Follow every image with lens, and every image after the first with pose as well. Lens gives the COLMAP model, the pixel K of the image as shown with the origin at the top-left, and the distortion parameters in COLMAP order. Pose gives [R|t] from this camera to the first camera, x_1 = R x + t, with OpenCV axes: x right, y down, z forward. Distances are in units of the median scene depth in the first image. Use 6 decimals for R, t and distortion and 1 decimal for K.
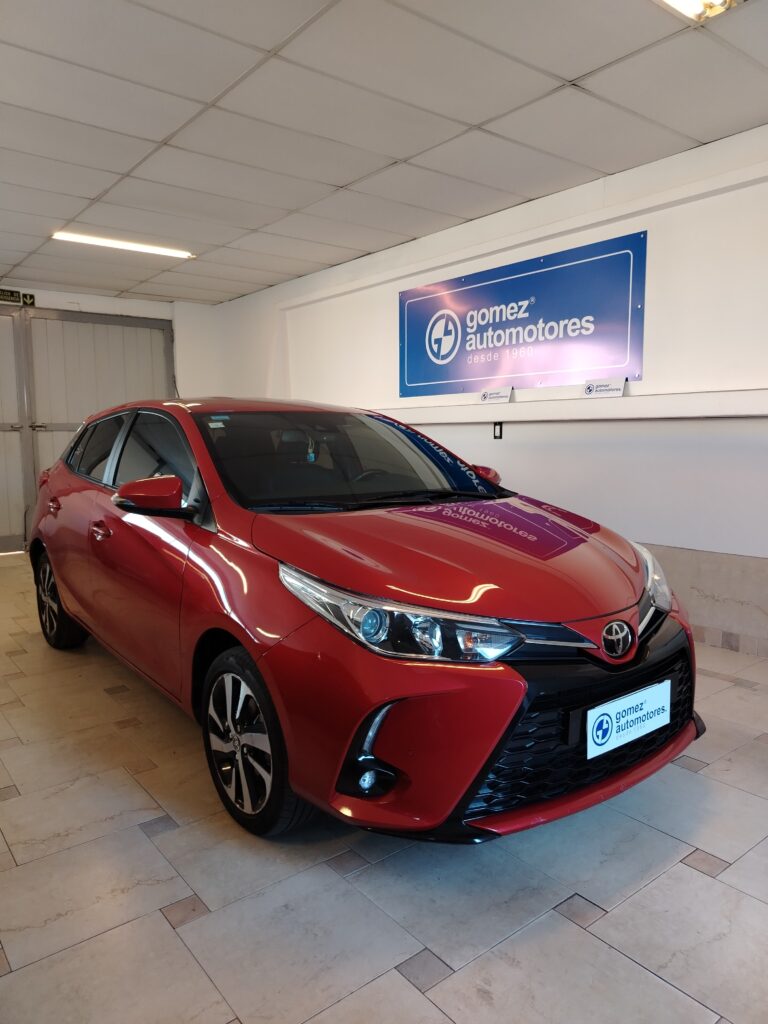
lens RADIAL K [[709.6, 0, 388.4], [0, 709.6, 514.0], [0, 0, 1]] dist [0.056549, -0.084646]
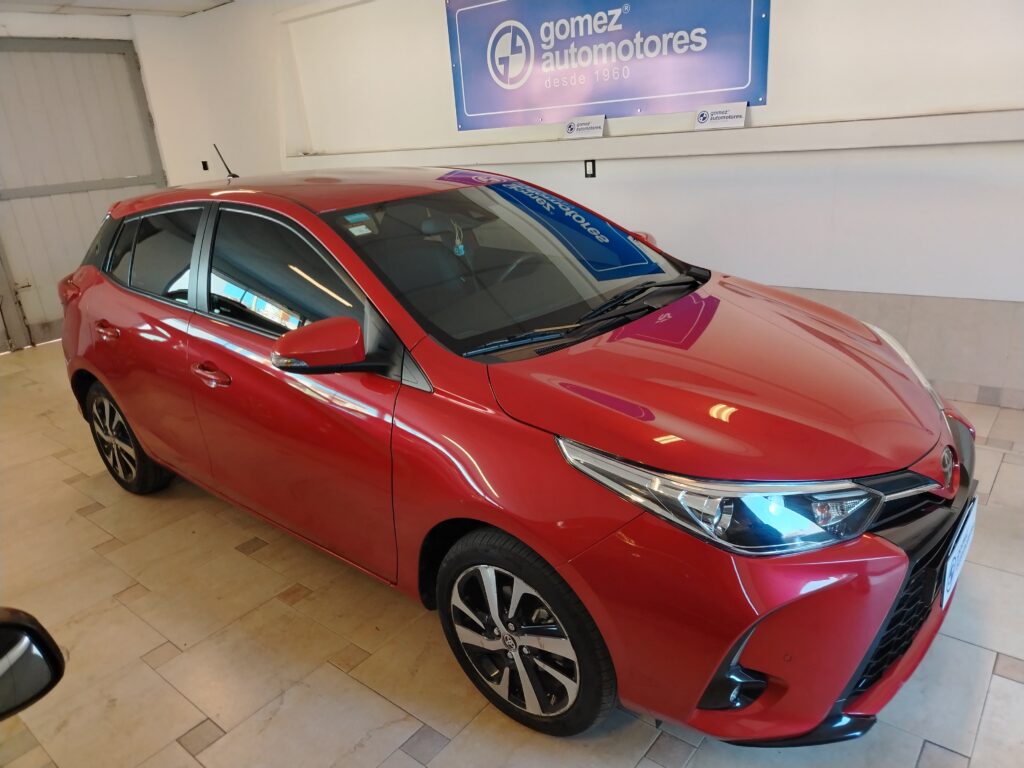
lens RADIAL K [[711.7, 0, 515.2], [0, 711.7, 380.4], [0, 0, 1]] dist [0.034414, -0.035434]
pose [[0.974235, -0.137020, 0.179139, -0.149973], [0.094719, 0.969425, 0.226372, -0.079250], [-0.204679, -0.203572, 0.957426, 0.123286]]
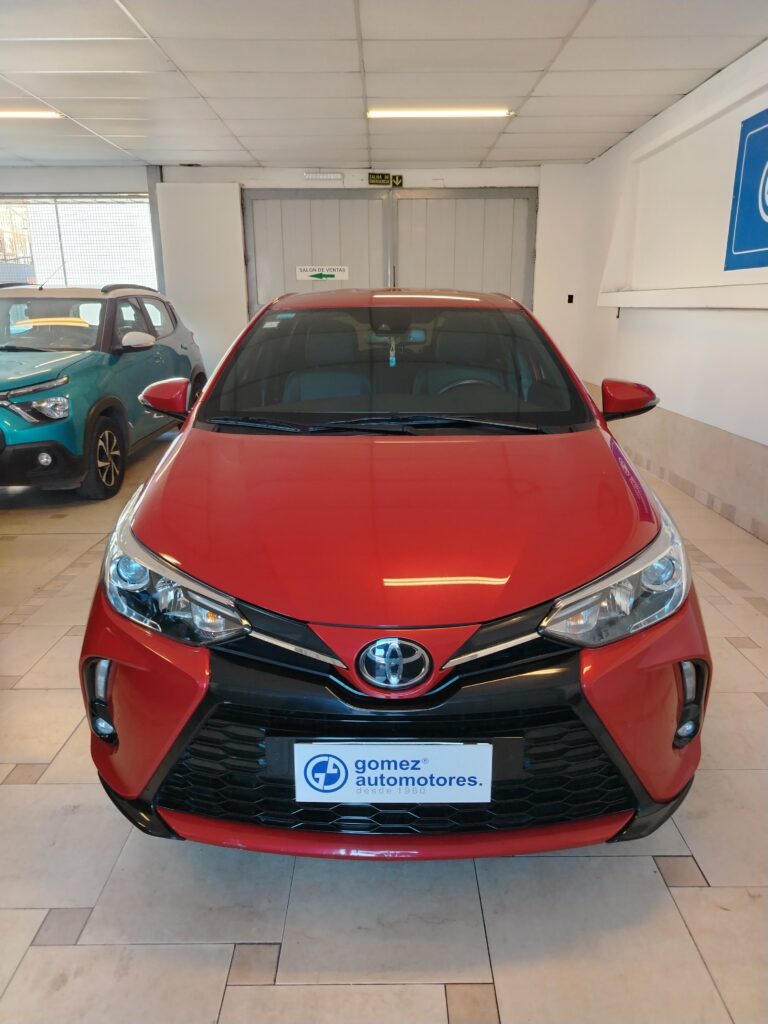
lens RADIAL K [[711.7, 0, 385.6], [0, 711.7, 511.2], [0, 0, 1]] dist [0.034414, -0.035434]
pose [[0.782376, 0.174597, -0.597833, 0.308966], [-0.069993, 0.978469, 0.194162, -0.047853], [0.618861, -0.110063, 0.777751, 0.201931]]
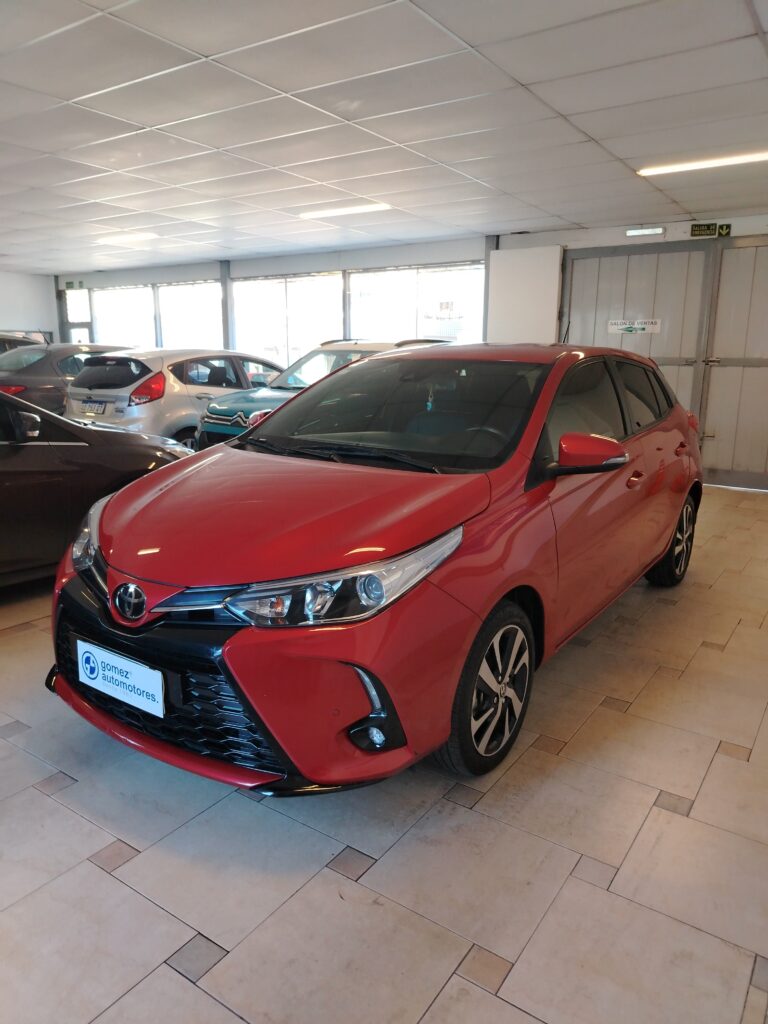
lens RADIAL K [[713.4, 0, 384.0], [0, 713.4, 512.0], [0, 0, 1]] dist [0.034549, -0.054590]
pose [[0.288215, 0.211987, -0.933806, 0.586306], [-0.118530, 0.975586, 0.184887, -0.078395], [0.950201, 0.057397, 0.306305, 0.446449]]
